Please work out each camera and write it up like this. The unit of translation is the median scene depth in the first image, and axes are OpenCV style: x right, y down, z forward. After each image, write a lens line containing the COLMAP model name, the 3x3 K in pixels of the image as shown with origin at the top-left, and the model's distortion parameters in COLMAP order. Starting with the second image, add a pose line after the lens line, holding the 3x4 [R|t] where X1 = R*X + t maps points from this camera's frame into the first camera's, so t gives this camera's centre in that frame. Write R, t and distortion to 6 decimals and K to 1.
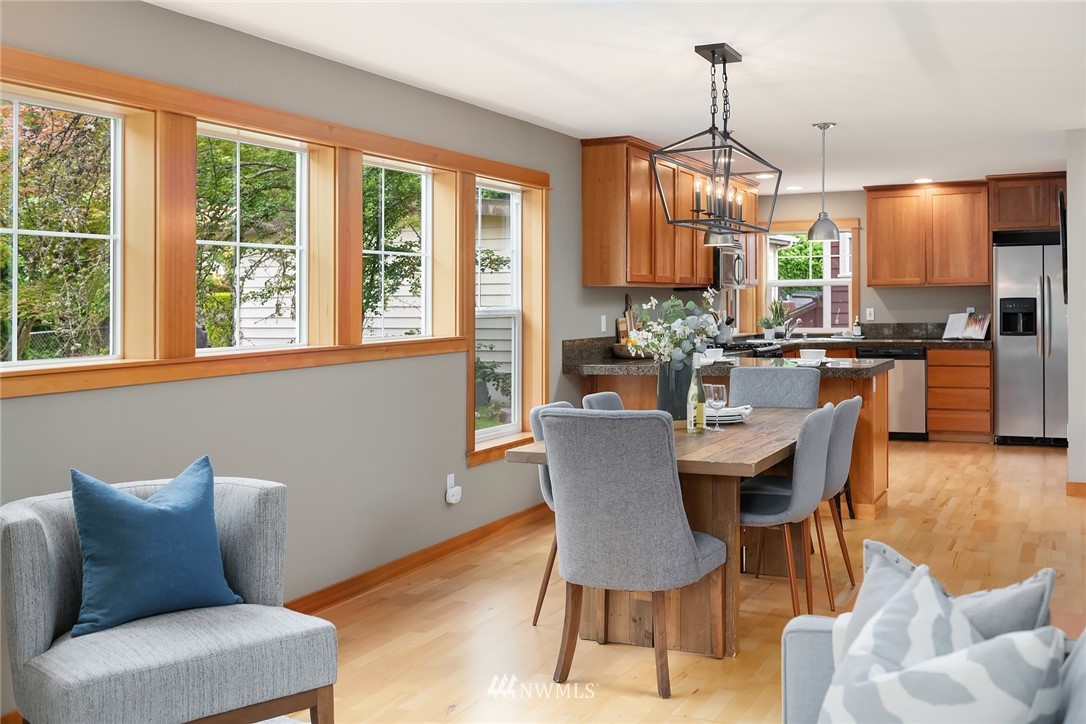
lens RADIAL K [[1120.5, 0, 537.5], [0, 1120.5, 310.9], [0, 0, 1]] dist [0.036930, -0.004756]
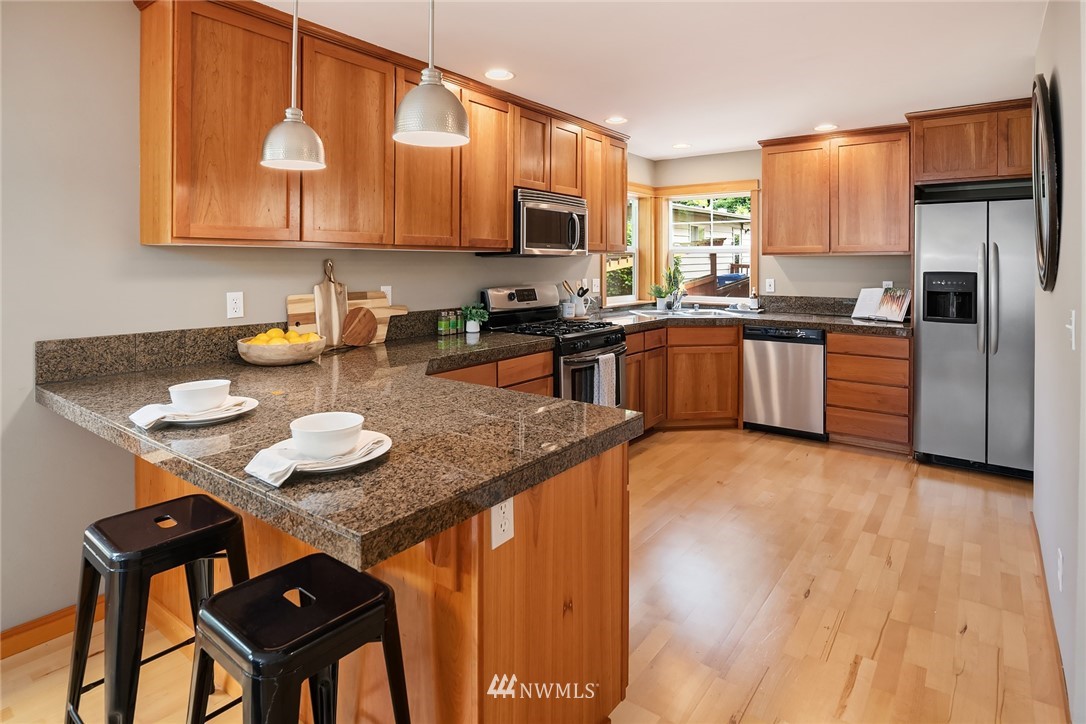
lens RADIAL K [[595.3, 0, 545.7], [0, 595.3, 259.6], [0, 0, 1]] dist [0.000073, 0.000382]
pose [[0.980642, 0.014557, -0.195269, 0.231774], [-0.016782, 0.999812, -0.009746, -0.011050], [0.195090, 0.012834, 0.980701, 0.540432]]
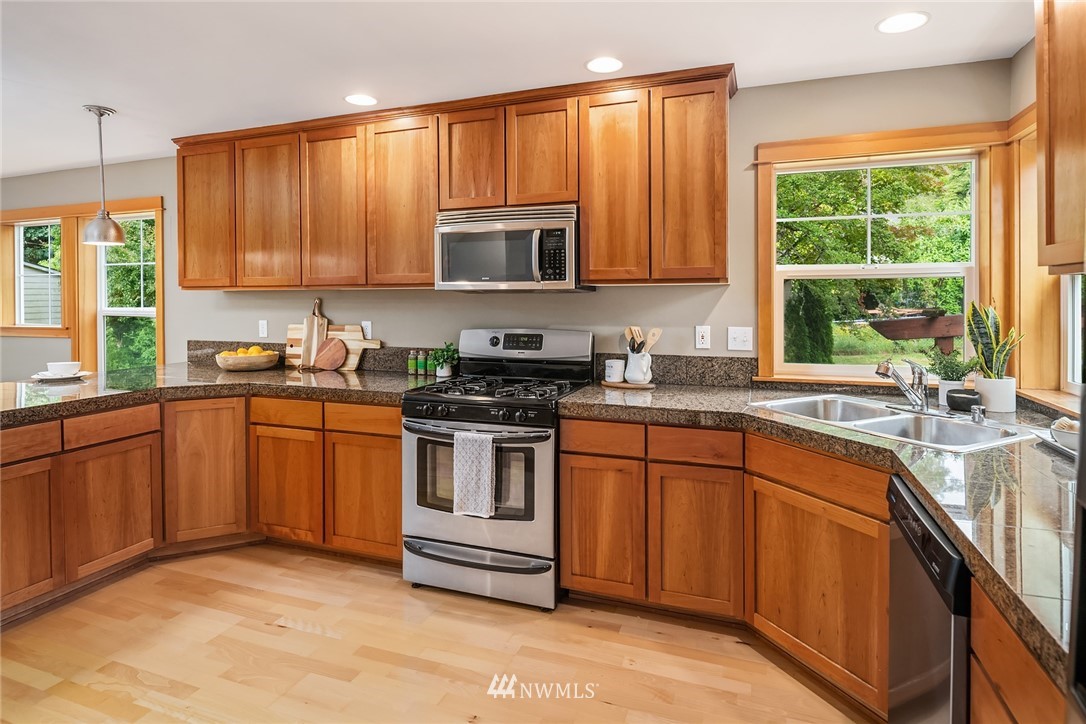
lens RADIAL K [[602.8, 0, 529.1], [0, 602.8, 293.8], [0, 0, 1]] dist [0.001448, 0.000272]
pose [[0.071617, 0.011616, -0.997365, 0.457164], [-0.002068, 0.999932, 0.011497, -0.019473], [0.997430, 0.001239, 0.071637, 0.917476]]
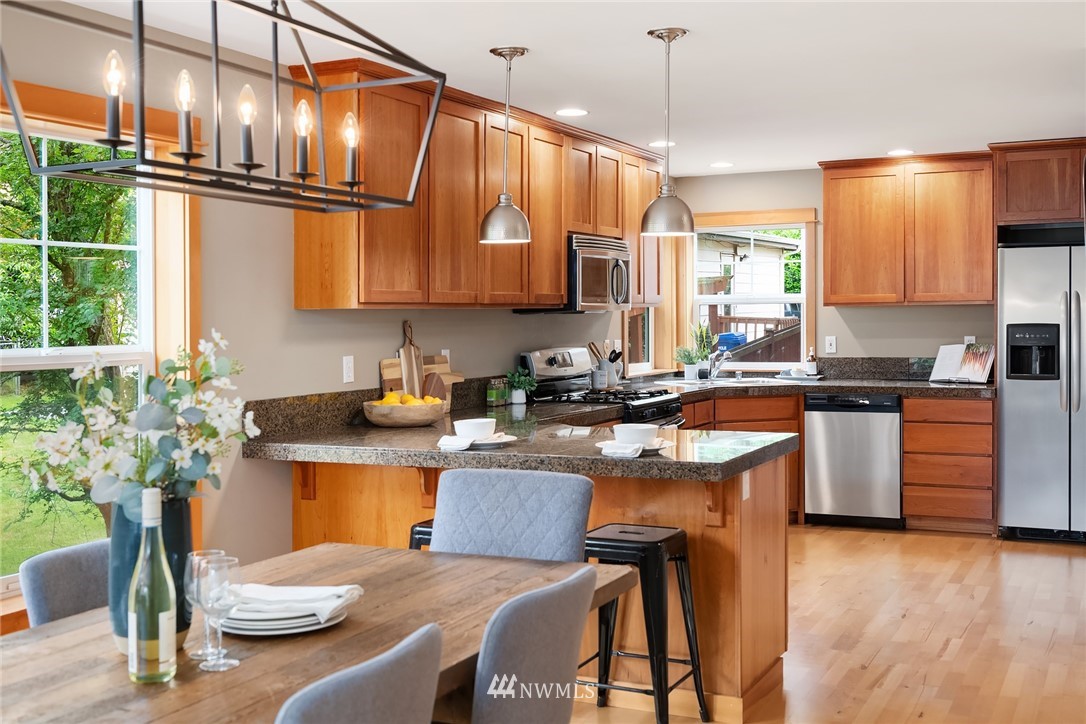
lens RADIAL K [[1217.5, 0, 544.3], [0, 1217.5, 337.6], [0, 0, 1]] dist [0.016693, 0.020507]
pose [[0.999938, 0.002436, -0.010879, 0.136040], [-0.002301, 0.999921, 0.012396, -0.011404], [0.010909, -0.012370, 0.999864, 0.254983]]
